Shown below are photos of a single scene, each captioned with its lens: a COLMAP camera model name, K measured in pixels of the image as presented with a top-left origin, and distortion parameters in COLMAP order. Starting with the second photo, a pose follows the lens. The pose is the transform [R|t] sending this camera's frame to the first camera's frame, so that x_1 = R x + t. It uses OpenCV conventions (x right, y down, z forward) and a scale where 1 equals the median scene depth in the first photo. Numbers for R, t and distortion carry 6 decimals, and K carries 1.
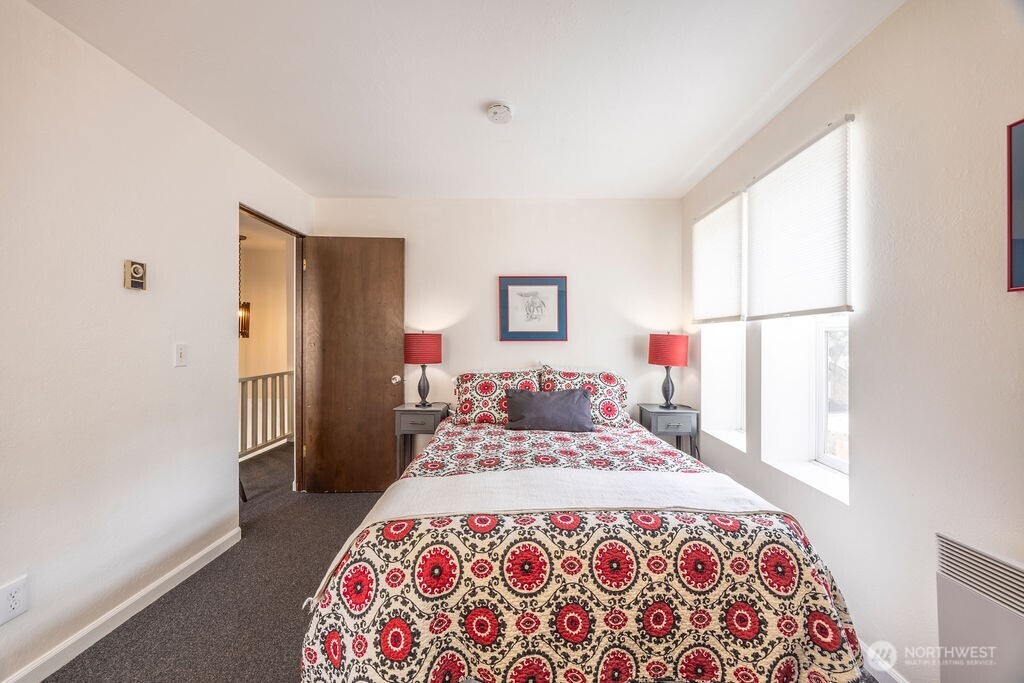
lens RADIAL K [[392.7, 0, 512.0], [0, 392.7, 341.5], [0, 0, 1]] dist [-0.000452, 0.000040]
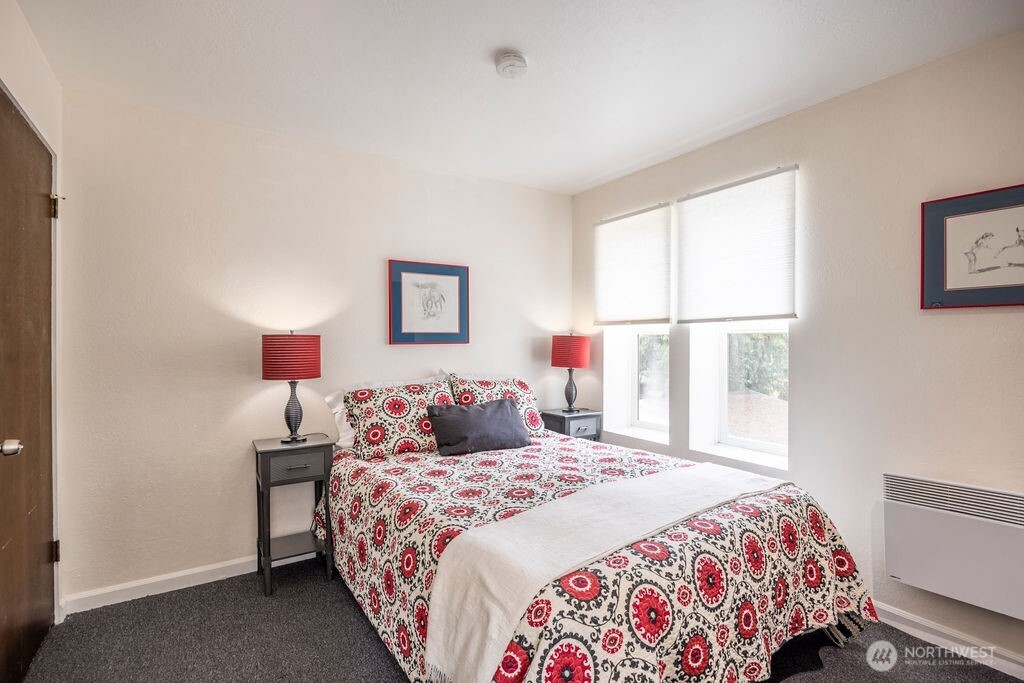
lens RADIAL K [[471.4, 0, 510.7], [0, 471.4, 347.7], [0, 0, 1]] dist [-0.009511, 0.000006]
pose [[0.830547, -0.013803, 0.556777, -0.523851], [0.009273, 0.999897, 0.010956, -0.004553], [-0.556871, -0.003937, 0.830590, 0.170246]]
